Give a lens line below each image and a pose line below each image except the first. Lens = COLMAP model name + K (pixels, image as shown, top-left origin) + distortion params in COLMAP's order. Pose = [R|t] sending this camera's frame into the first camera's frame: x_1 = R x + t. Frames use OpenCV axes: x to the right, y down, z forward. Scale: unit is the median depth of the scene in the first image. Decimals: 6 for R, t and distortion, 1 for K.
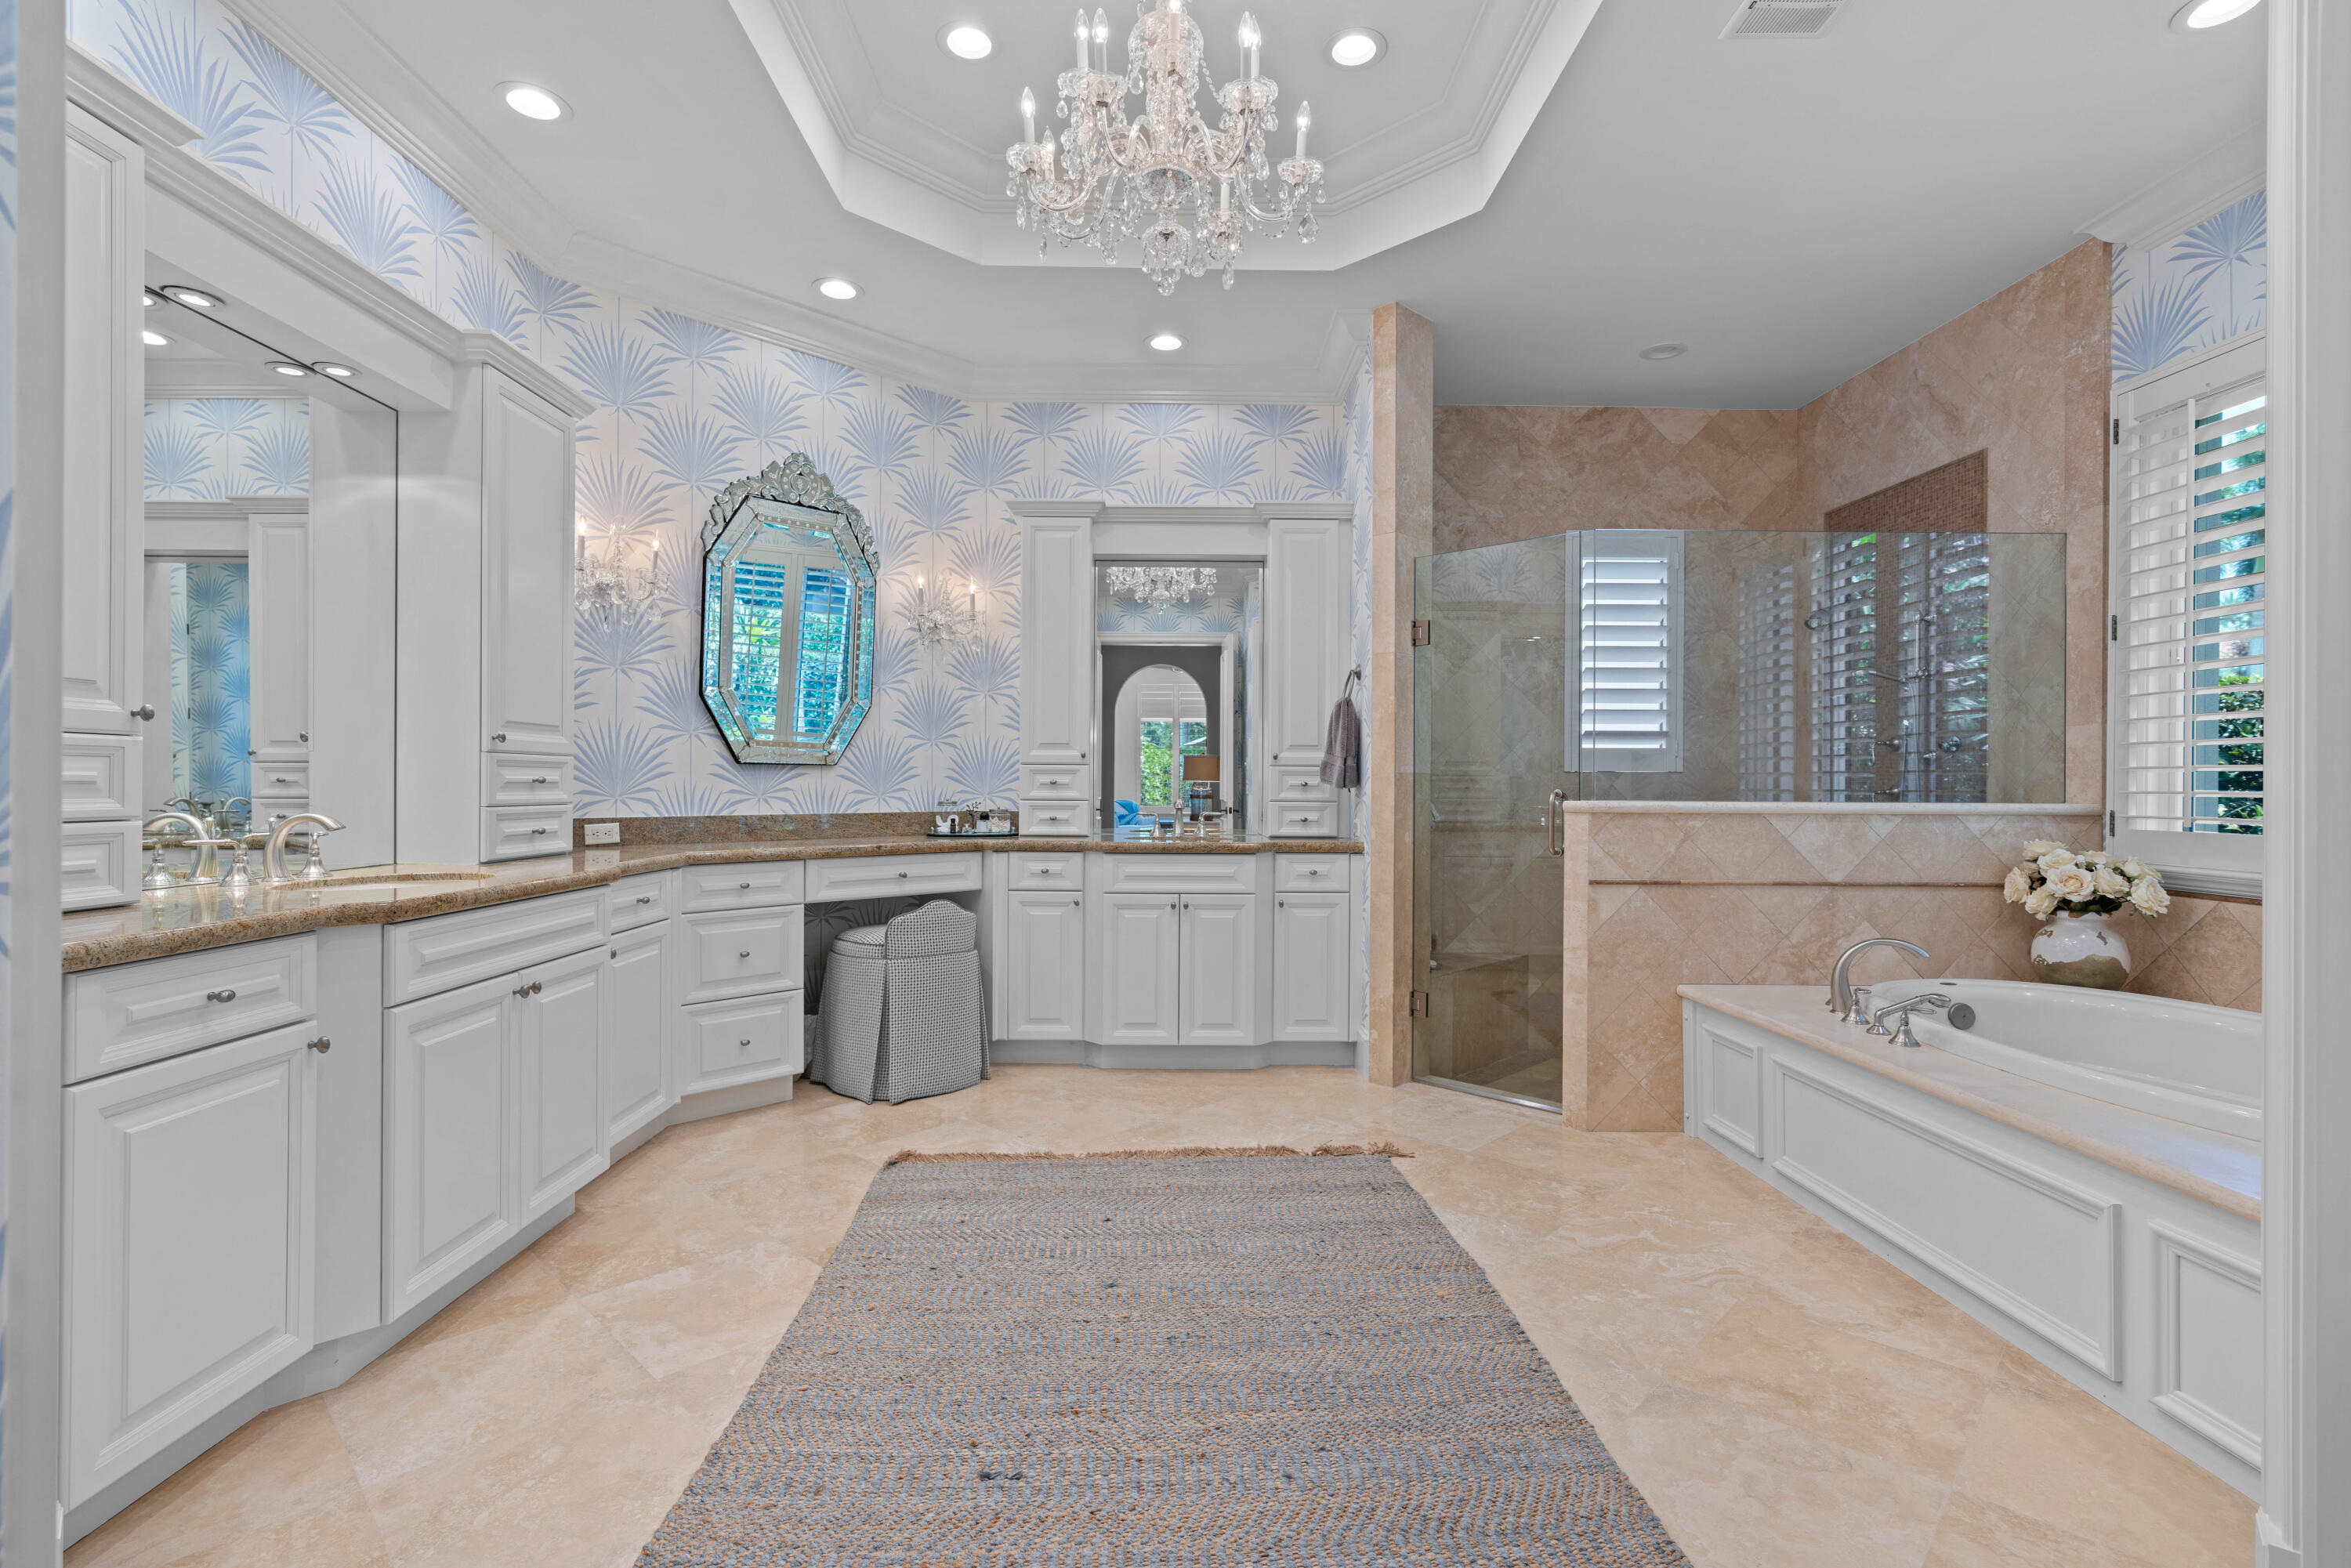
lens RADIAL K [[1120.2, 0, 1181.4], [0, 1120.2, 785.4], [0, 0, 1]] dist [-0.011190, 0.004697]
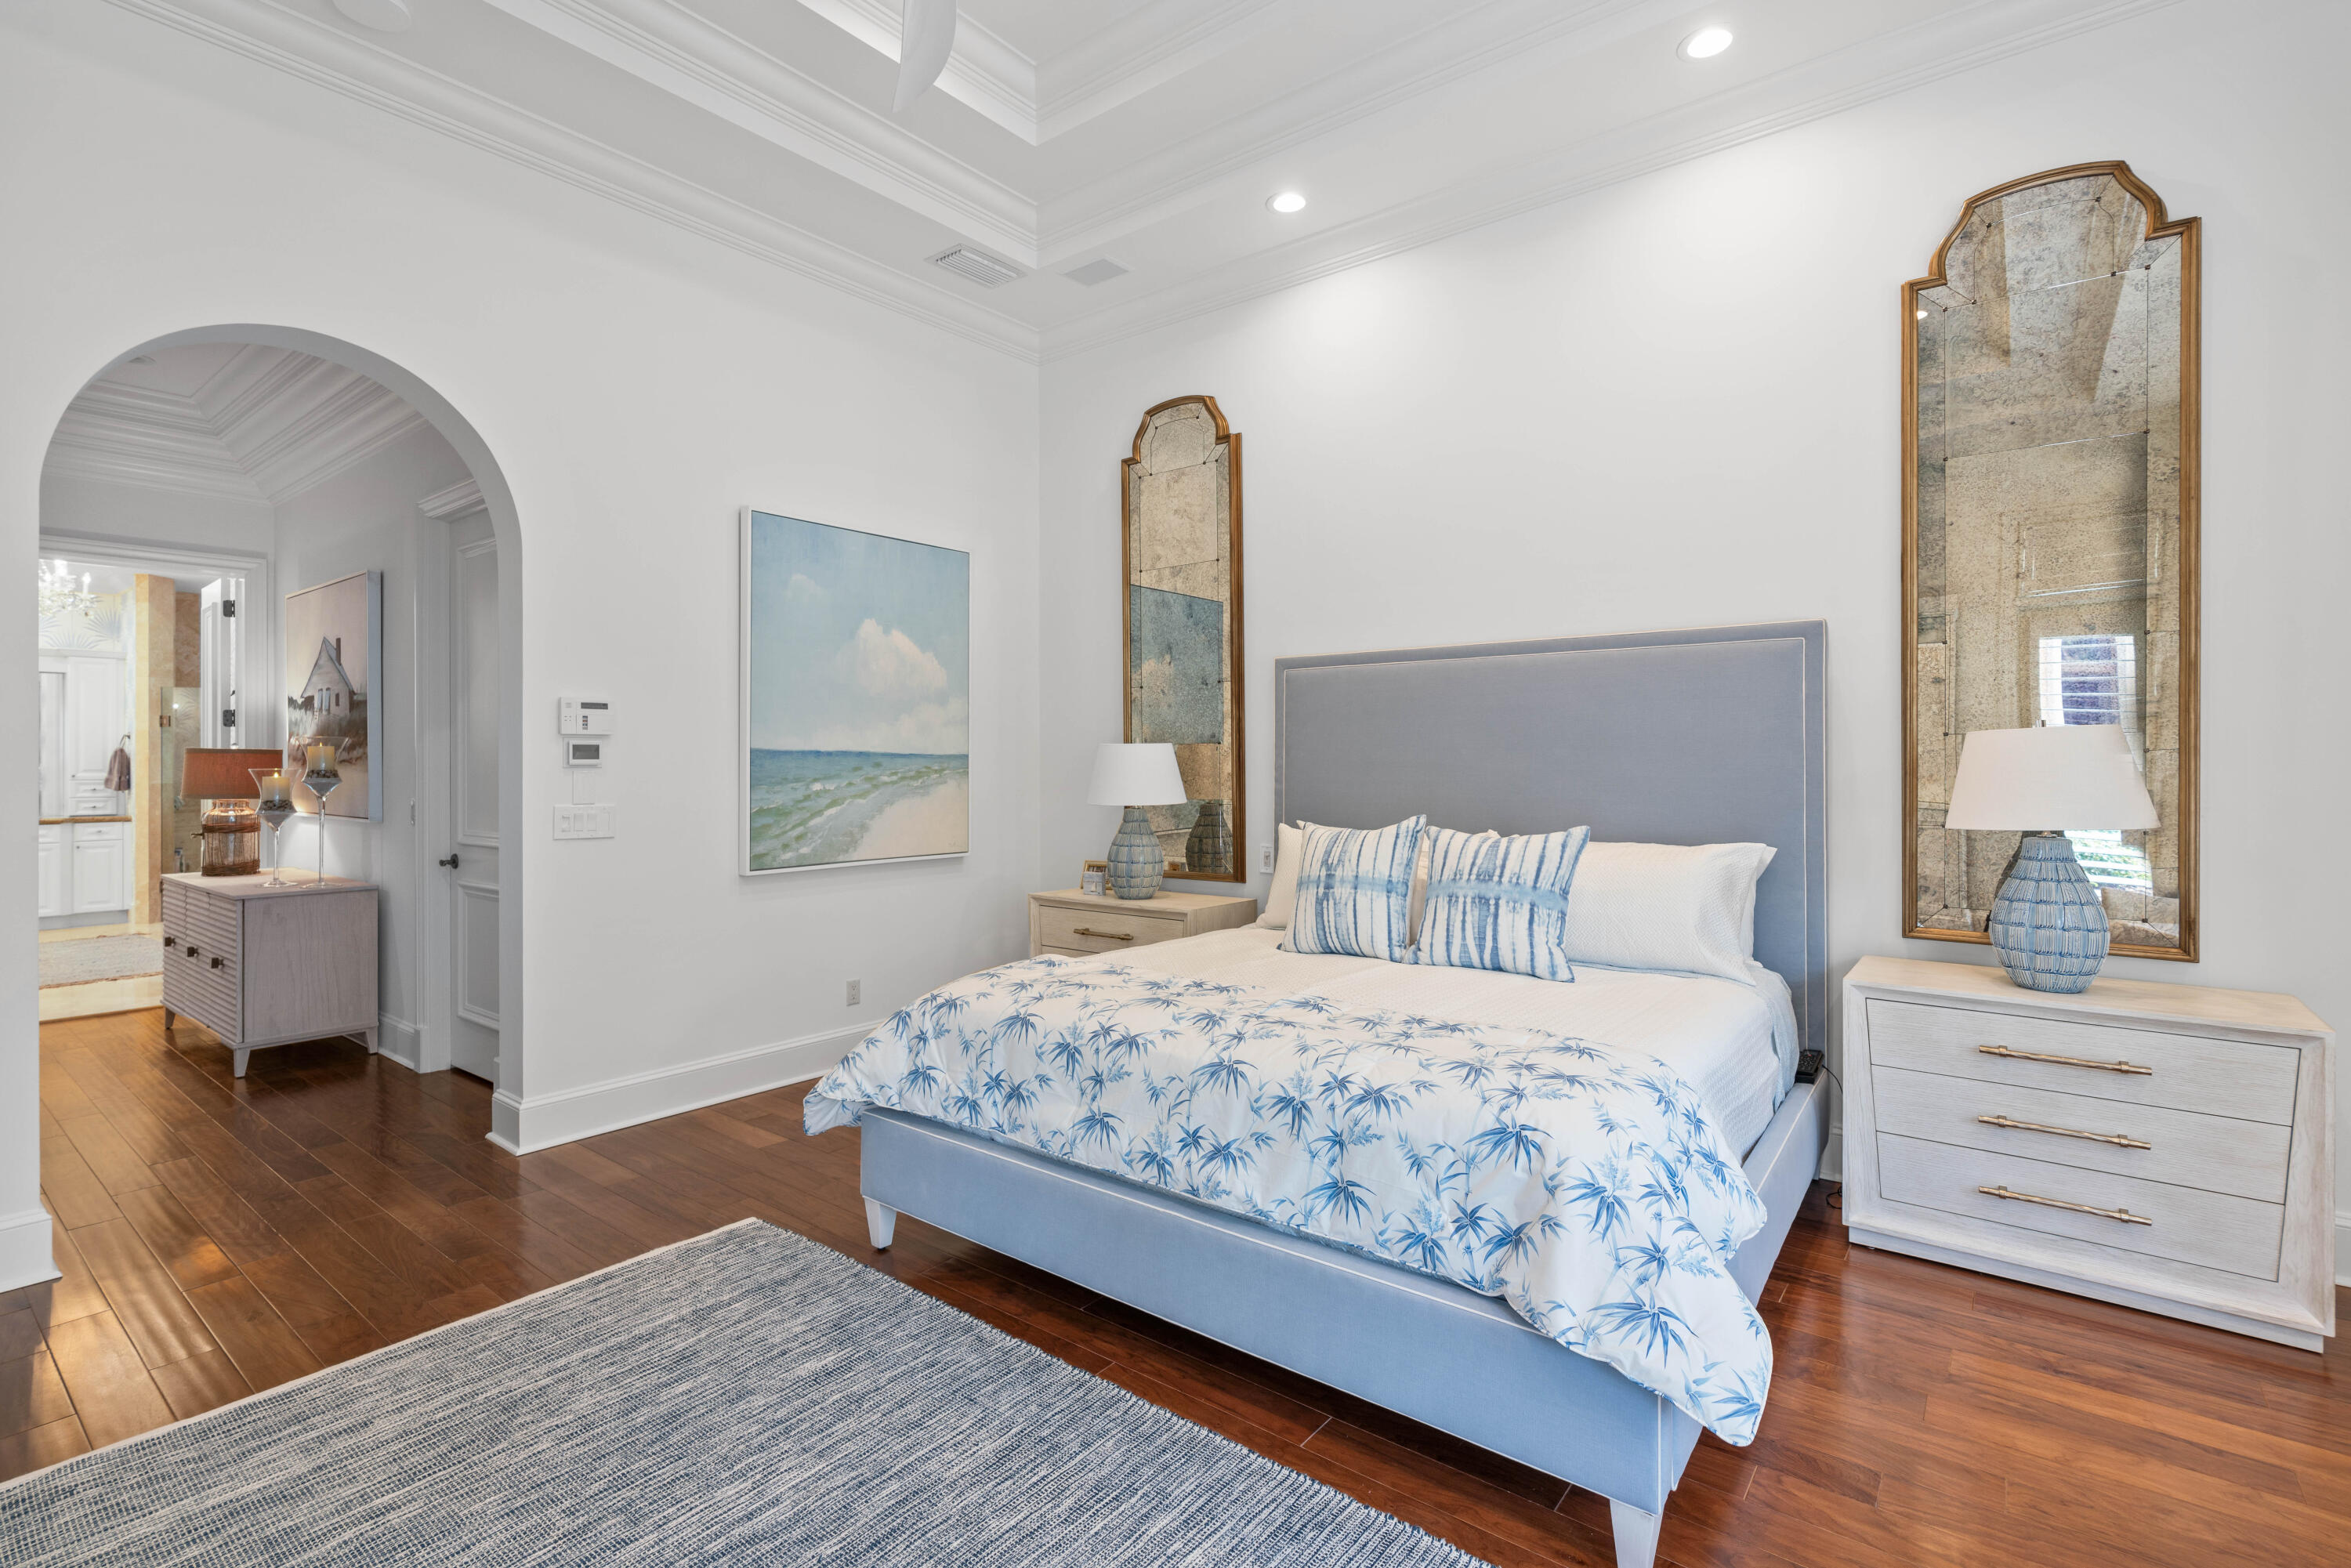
lens RADIAL K [[1120.2, 0, 1184.8], [0, 1120.2, 772.3], [0, 0, 1]] dist [-0.011190, 0.004697]
pose [[0.642695, -0.004427, 0.766109, -0.197630], [0.004338, 0.999988, 0.002140, -0.032302], [-0.766110, 0.001948, 0.642707, -2.174658]]
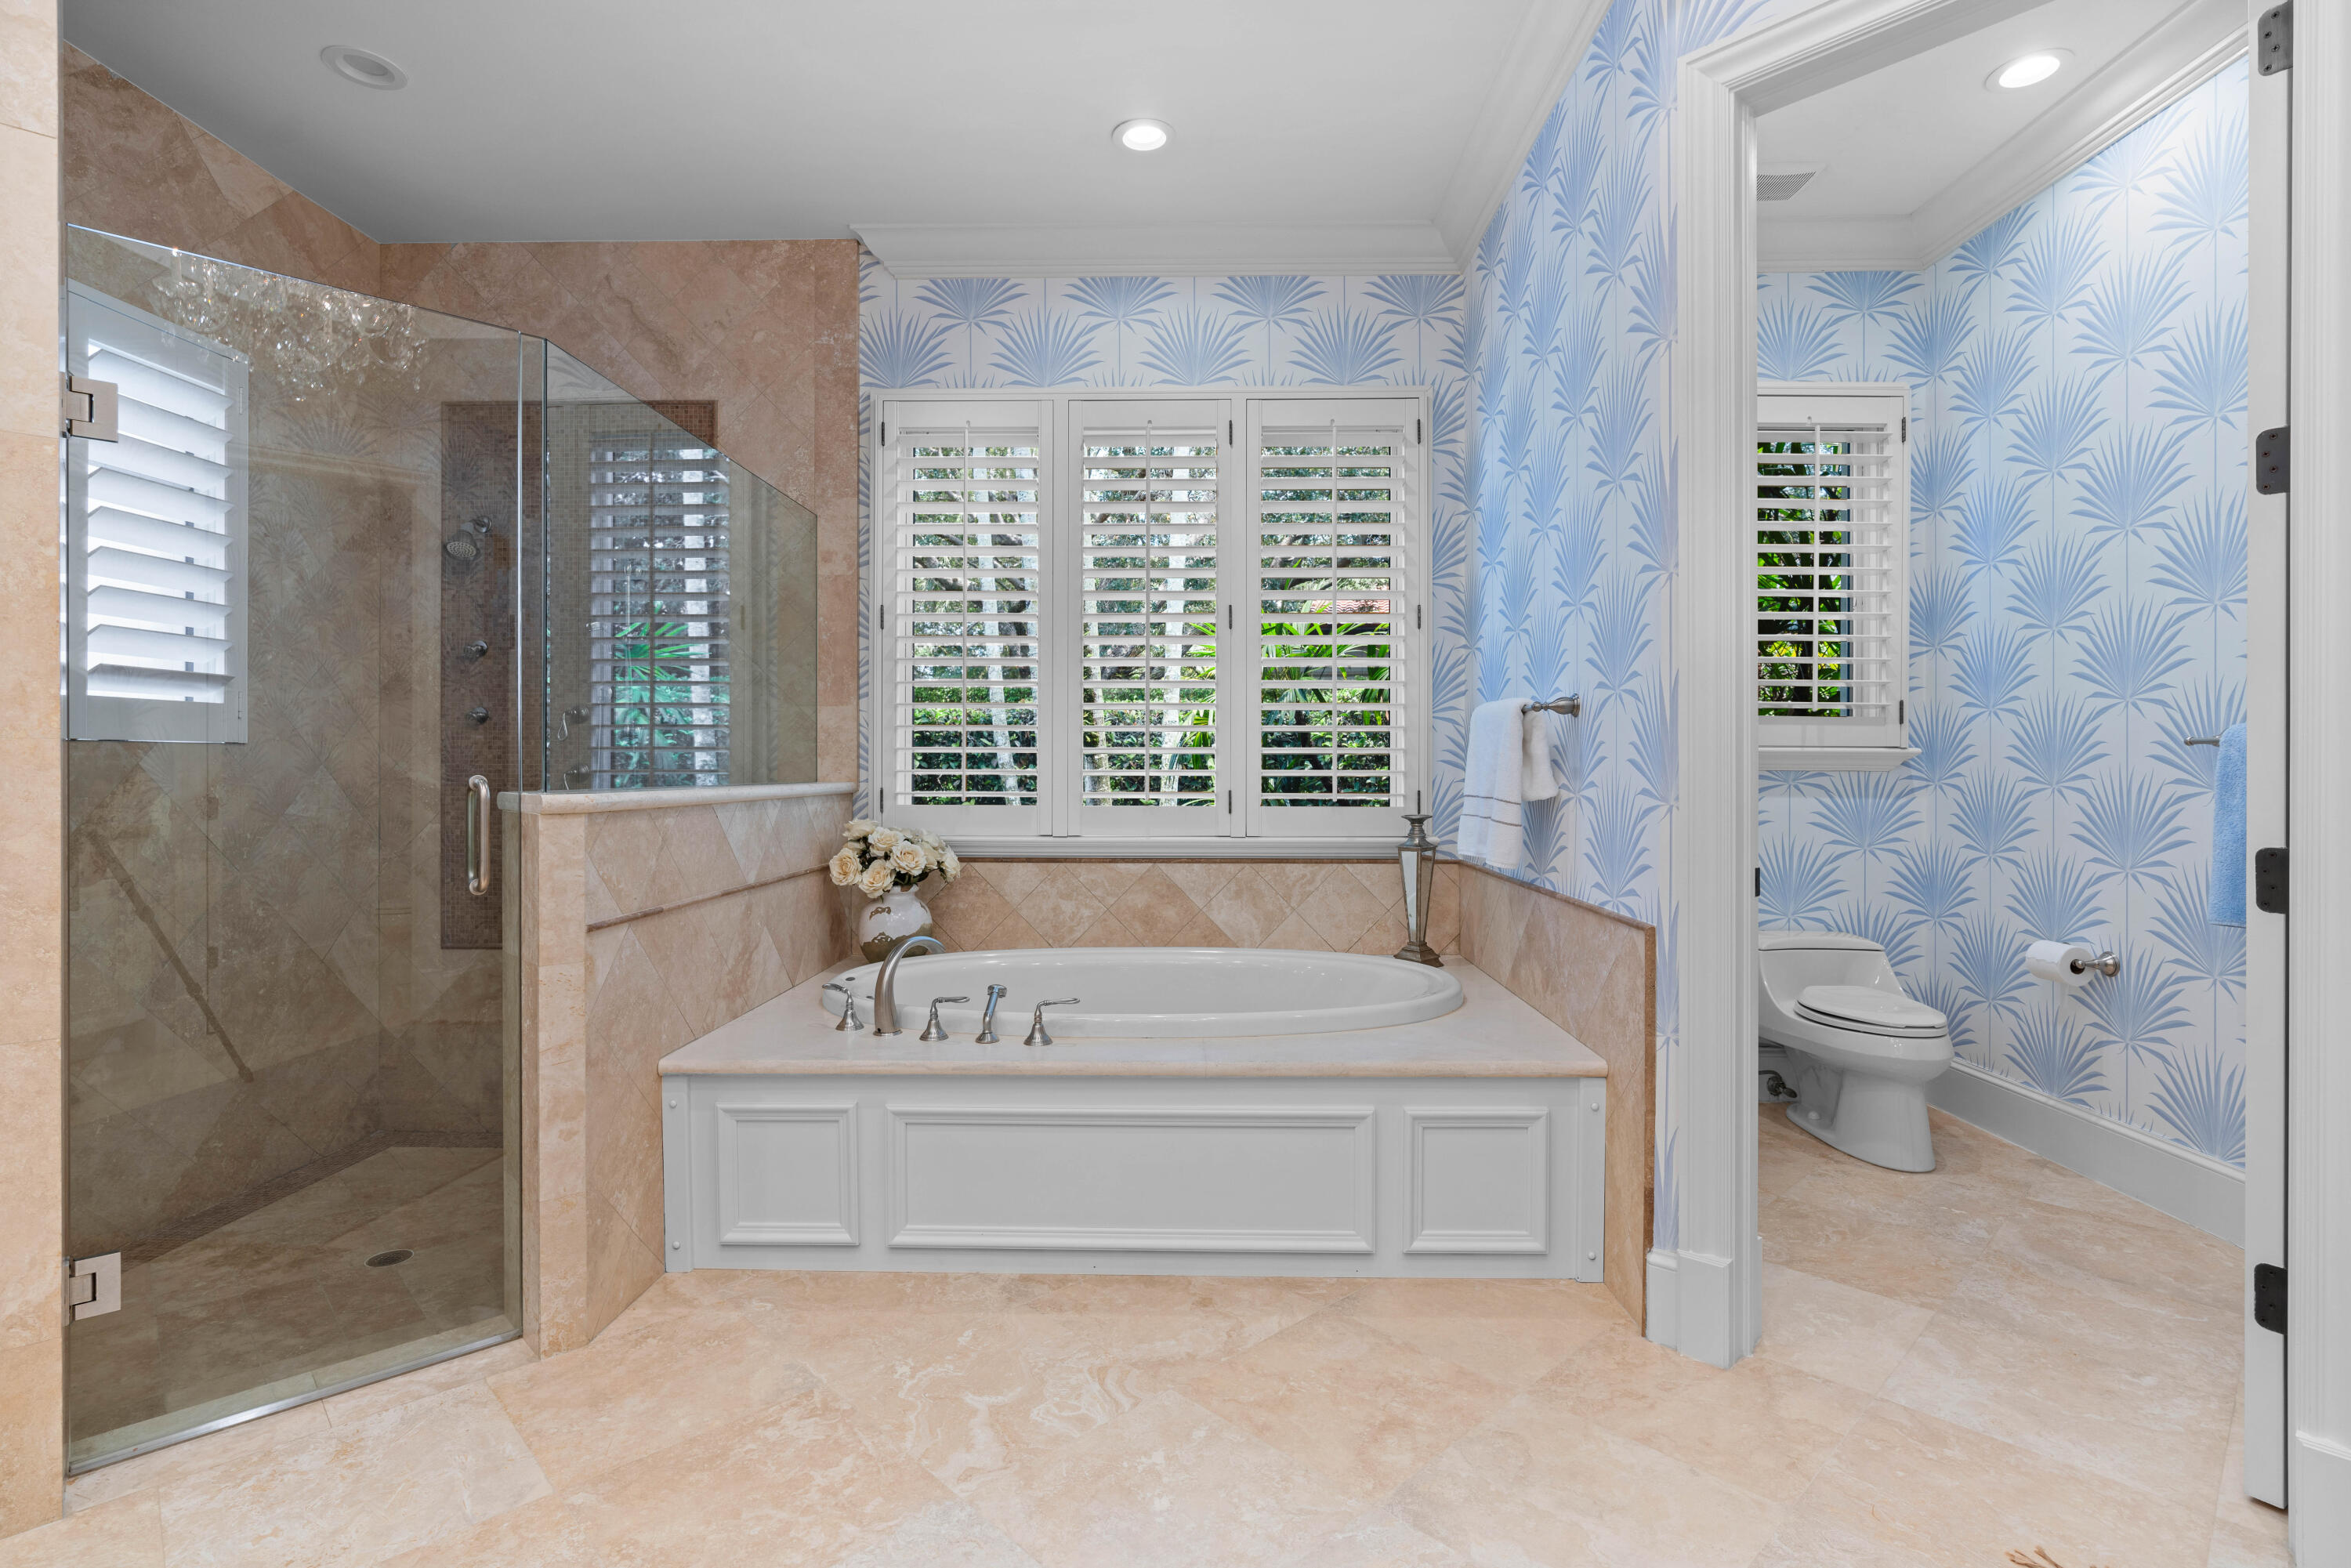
lens RADIAL K [[1120.2, 0, 1182.3], [0, 1120.2, 769.1], [0, 0, 1]] dist [-0.011190, 0.004697]
pose [[0.032584, -0.007595, 0.999440, -0.207890], [-0.000739, 0.999971, 0.007623, -0.003592], [-0.999469, -0.000987, 0.032577, 0.616811]]
